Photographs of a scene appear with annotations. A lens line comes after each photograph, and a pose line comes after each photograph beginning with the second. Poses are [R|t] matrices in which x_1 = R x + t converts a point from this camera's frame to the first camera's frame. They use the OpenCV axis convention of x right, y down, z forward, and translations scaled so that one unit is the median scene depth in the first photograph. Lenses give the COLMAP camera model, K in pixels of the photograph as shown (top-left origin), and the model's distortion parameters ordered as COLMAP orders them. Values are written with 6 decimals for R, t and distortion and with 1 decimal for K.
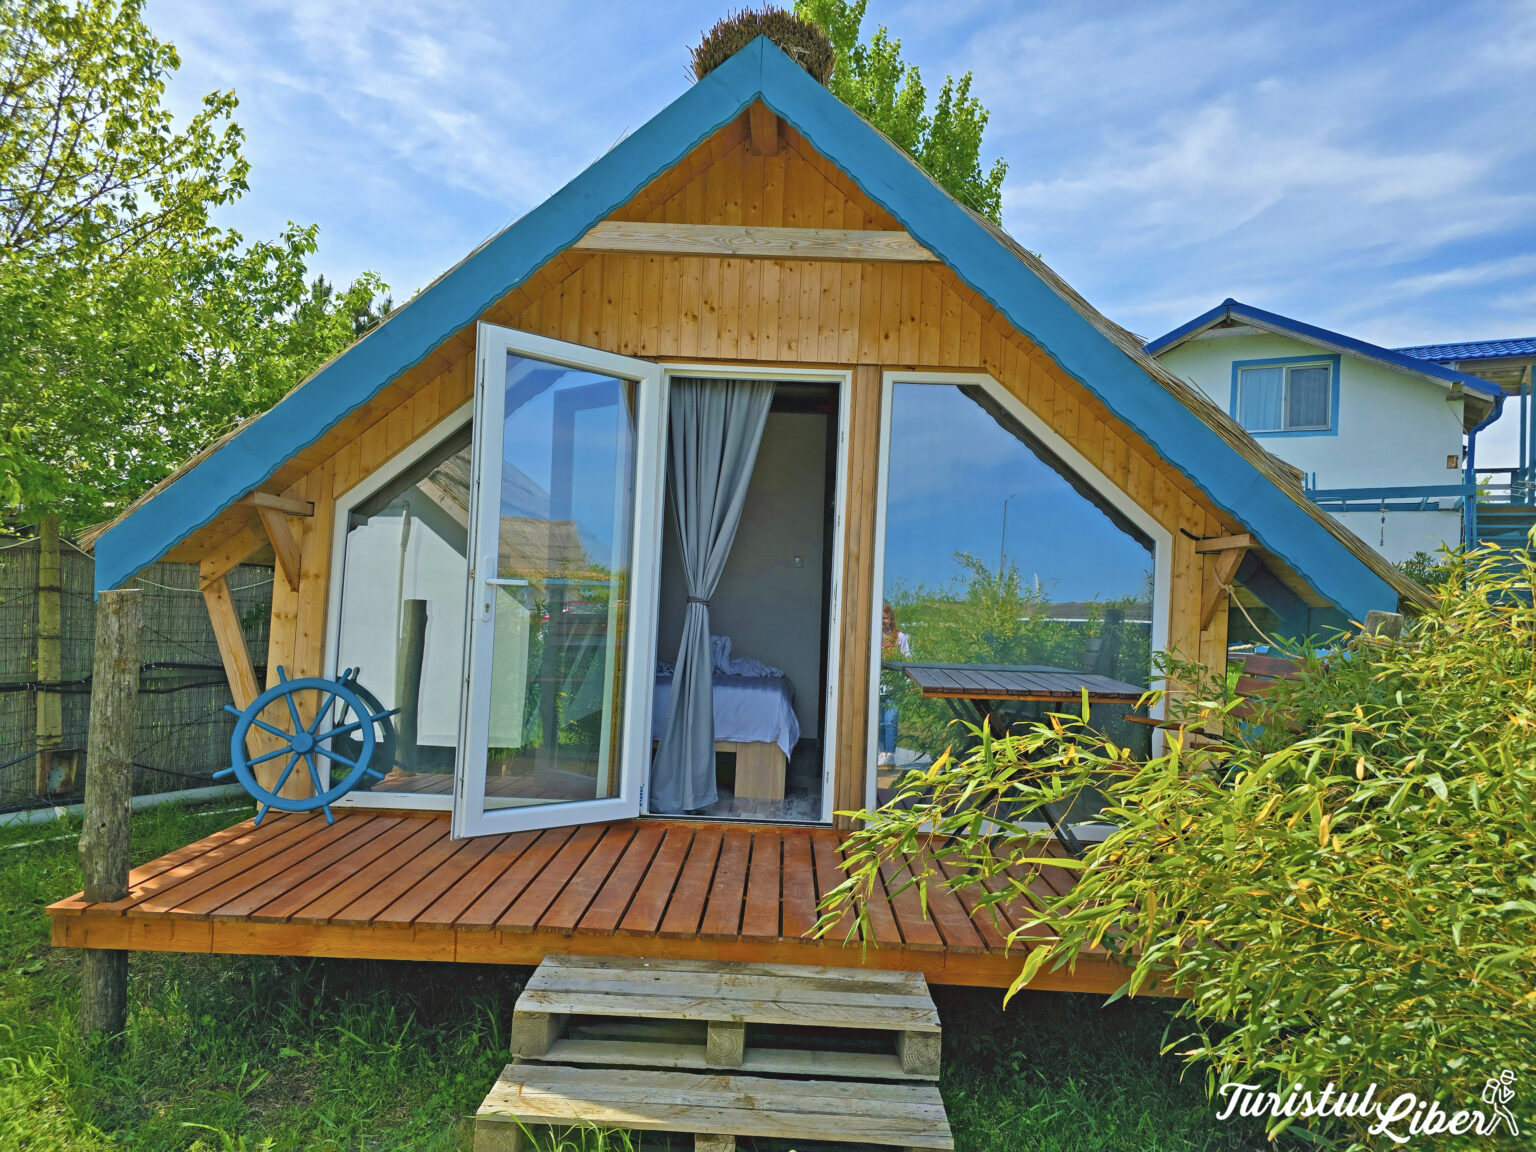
lens RADIAL K [[1026.0, 0, 776.8], [0, 1026.0, 582.9], [0, 0, 1]] dist [0.041658, -0.028733]
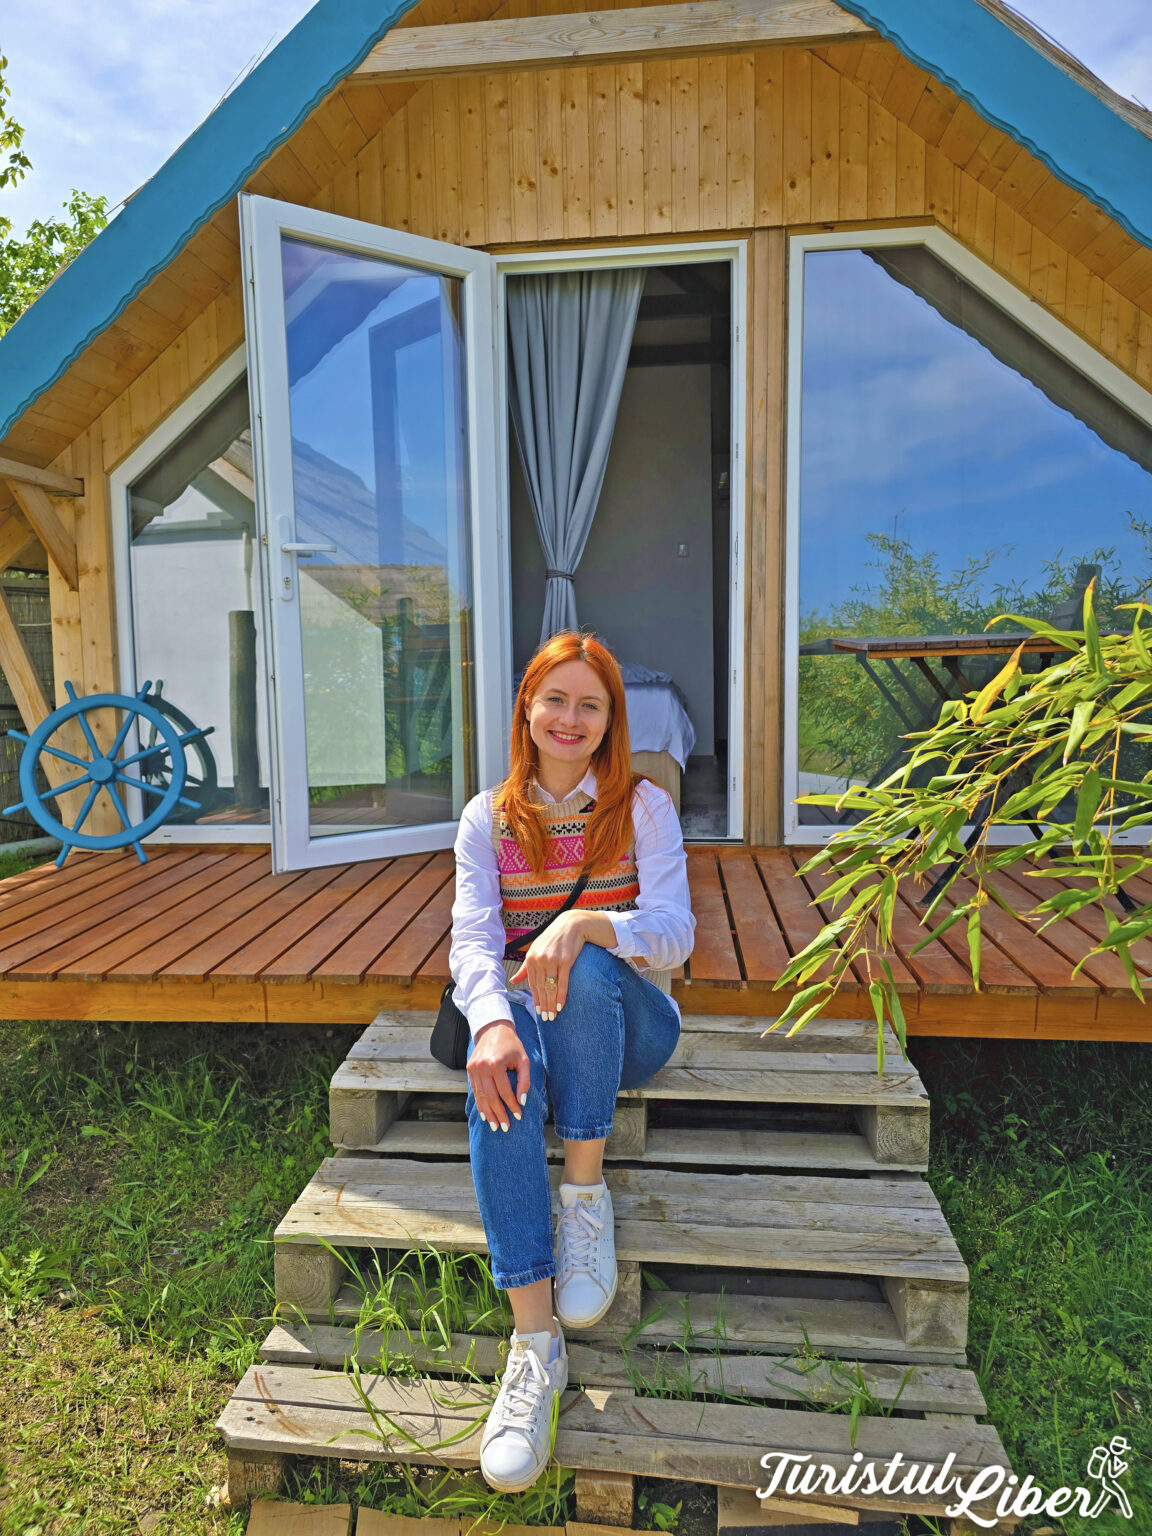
lens RADIAL K [[1026.0, 0, 566.9], [0, 1026.0, 766.9], [0, 0, 1]] dist [0.041658, -0.028733]
pose [[0.994136, -0.049967, -0.095903, -0.003547], [0.062407, 0.989357, 0.131446, 0.070846], [0.088315, -0.136660, 0.986673, 0.224537]]
